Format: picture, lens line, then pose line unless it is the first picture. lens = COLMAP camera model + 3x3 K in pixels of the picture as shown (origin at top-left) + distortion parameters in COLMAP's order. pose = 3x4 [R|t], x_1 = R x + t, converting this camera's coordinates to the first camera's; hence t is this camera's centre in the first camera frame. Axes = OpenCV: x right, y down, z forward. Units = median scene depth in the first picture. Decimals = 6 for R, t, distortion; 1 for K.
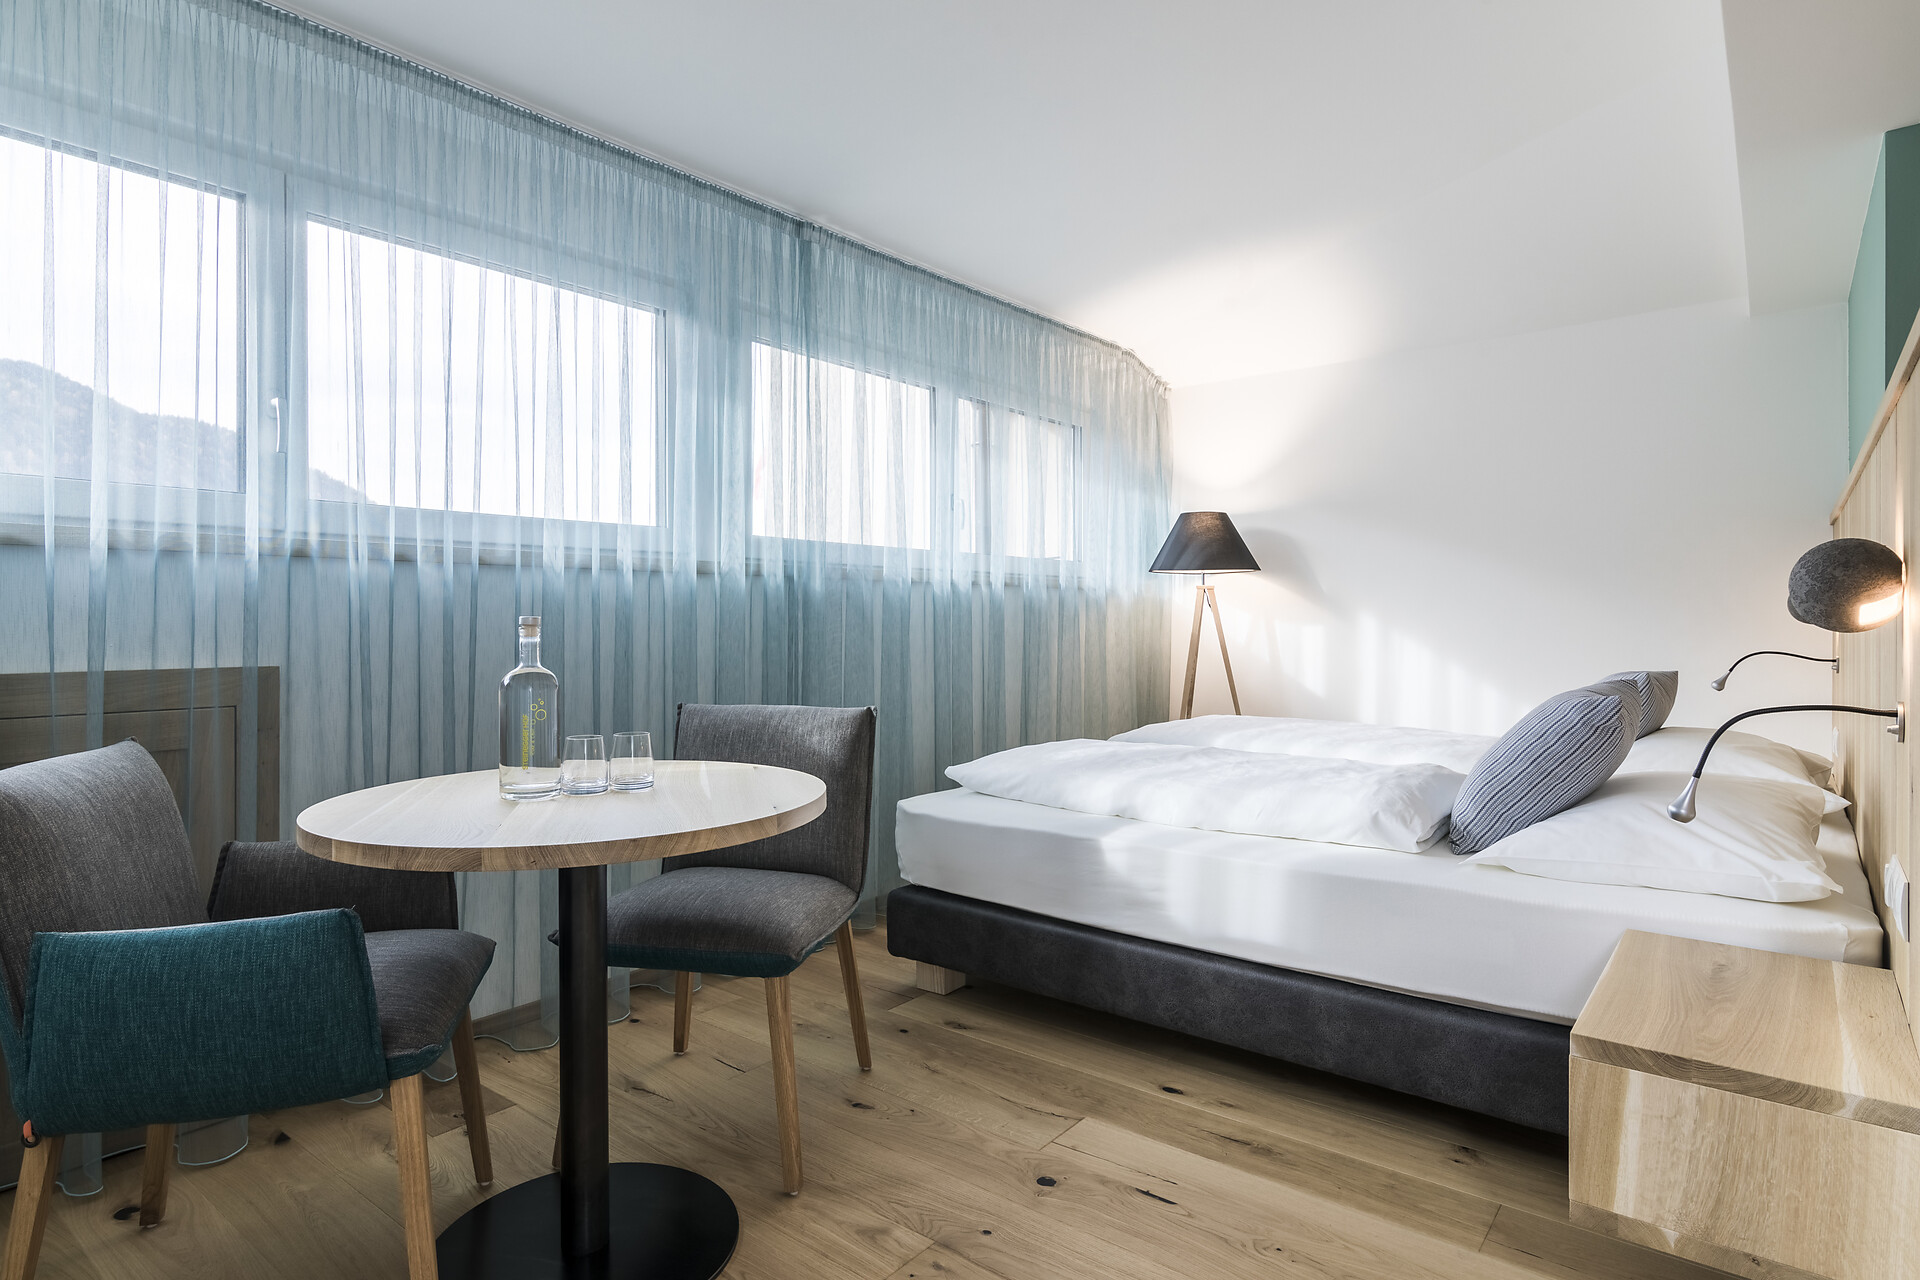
lens RADIAL K [[1057.8, 0, 961.5], [0, 1057.8, 613.4], [0, 0, 1]] dist [0.000939, 0.000003]
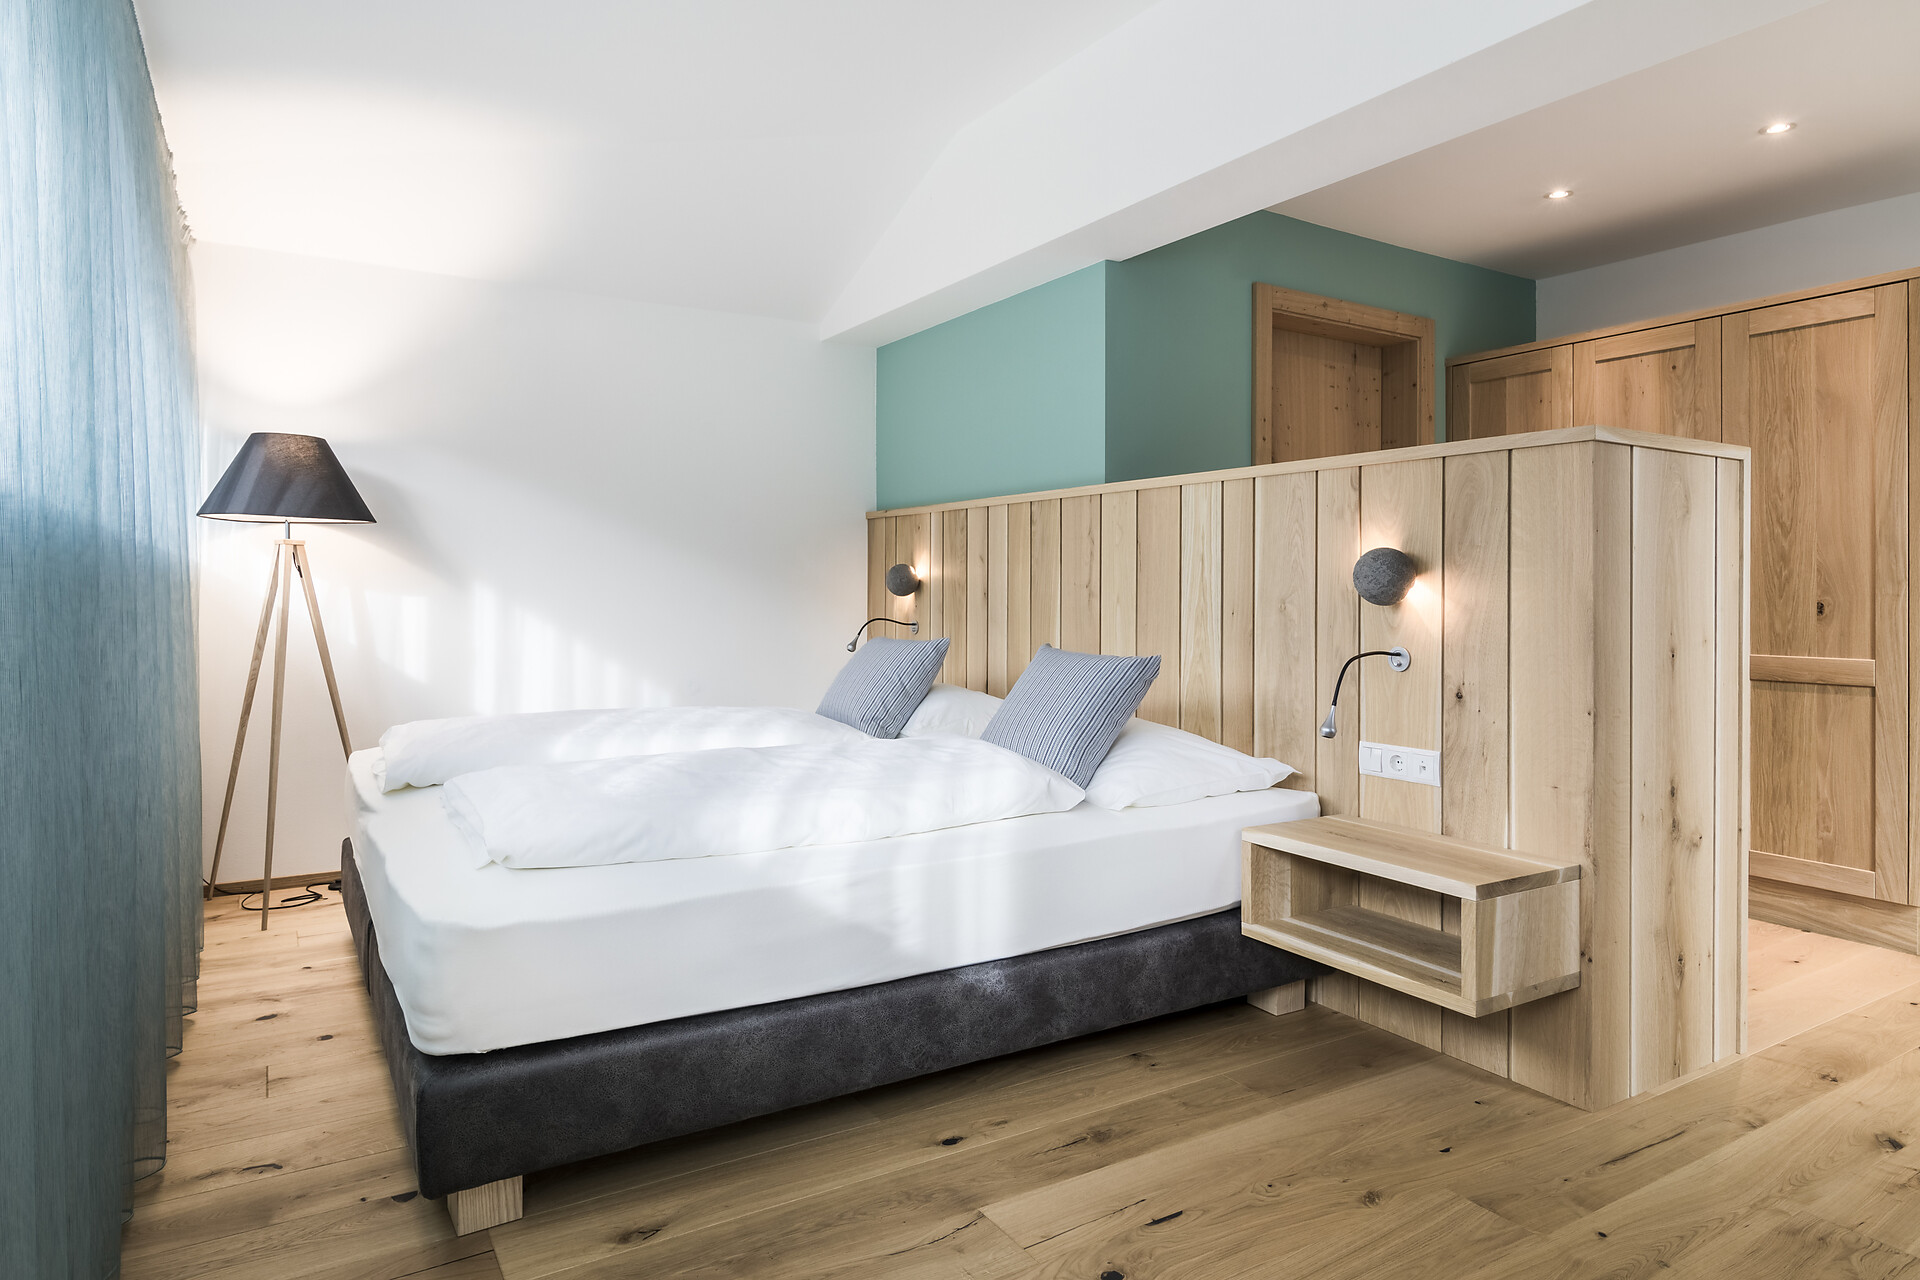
lens RADIAL K [[1128.3, 0, 960.0], [0, 1128.3, 640.0], [0, 0, 1]] dist [0.019401, -0.000316]
pose [[0.349448, -0.037393, 0.936209, -0.635979], [-0.004158, 0.999132, 0.041459, 0.010625], [-0.936946, -0.018380, 0.348989, 0.683406]]
